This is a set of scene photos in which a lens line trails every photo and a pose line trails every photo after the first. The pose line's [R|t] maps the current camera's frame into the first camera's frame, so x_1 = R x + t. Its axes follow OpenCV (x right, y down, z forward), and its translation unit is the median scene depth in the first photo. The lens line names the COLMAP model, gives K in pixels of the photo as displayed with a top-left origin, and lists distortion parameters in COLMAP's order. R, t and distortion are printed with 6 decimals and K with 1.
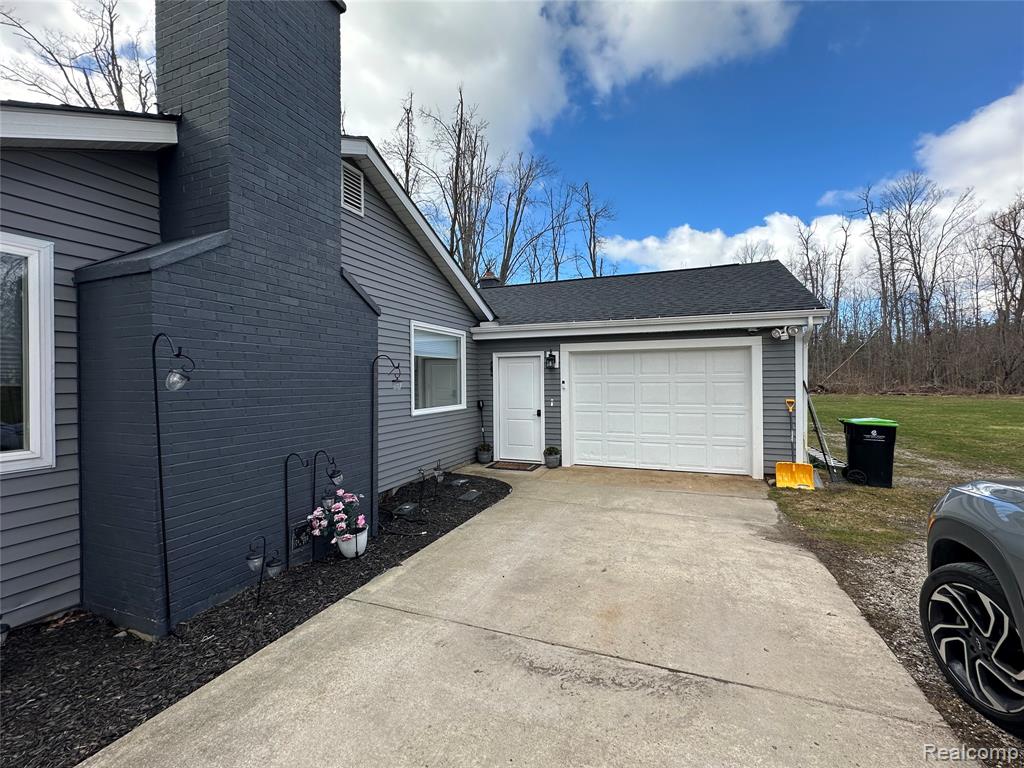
lens RADIAL K [[449.1, 0, 512.0], [0, 449.1, 384.0], [0, 0, 1]] dist [-0.000857, -0.000528]
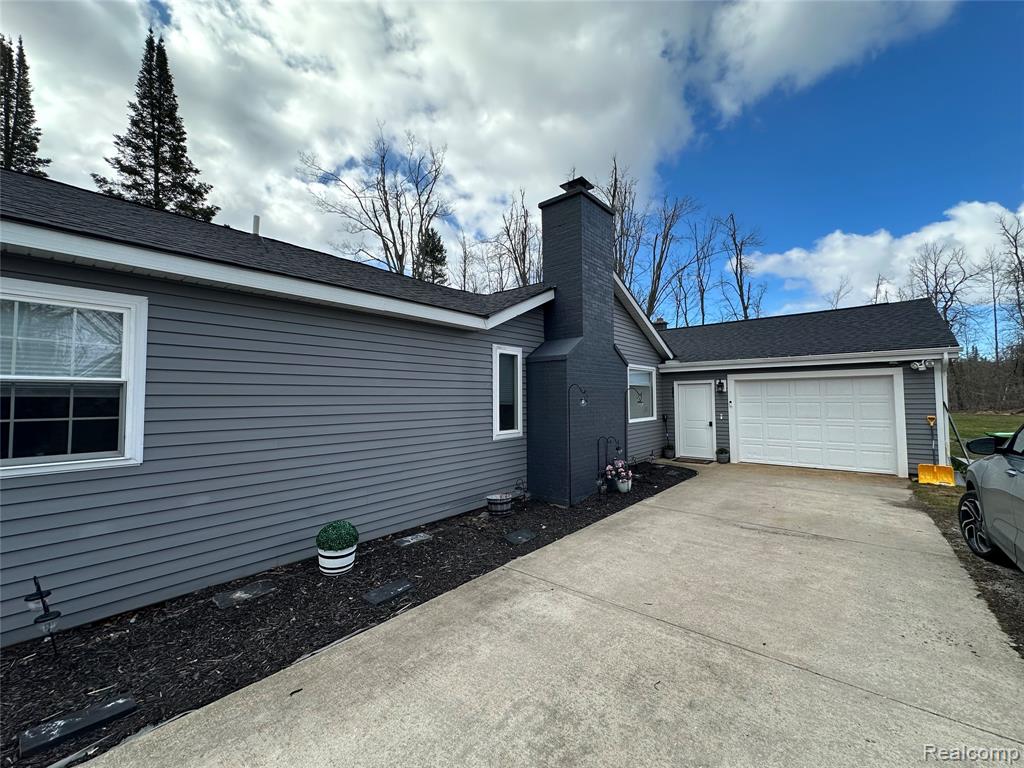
lens RADIAL K [[406.8, 0, 512.0], [0, 406.8, 384.0], [0, 0, 1]] dist [-0.001154, -0.000207]
pose [[0.945768, -0.012020, -0.324621, -0.135845], [-0.001924, 0.999090, -0.042599, -0.005565], [0.324838, 0.040914, 0.944884, -0.486345]]
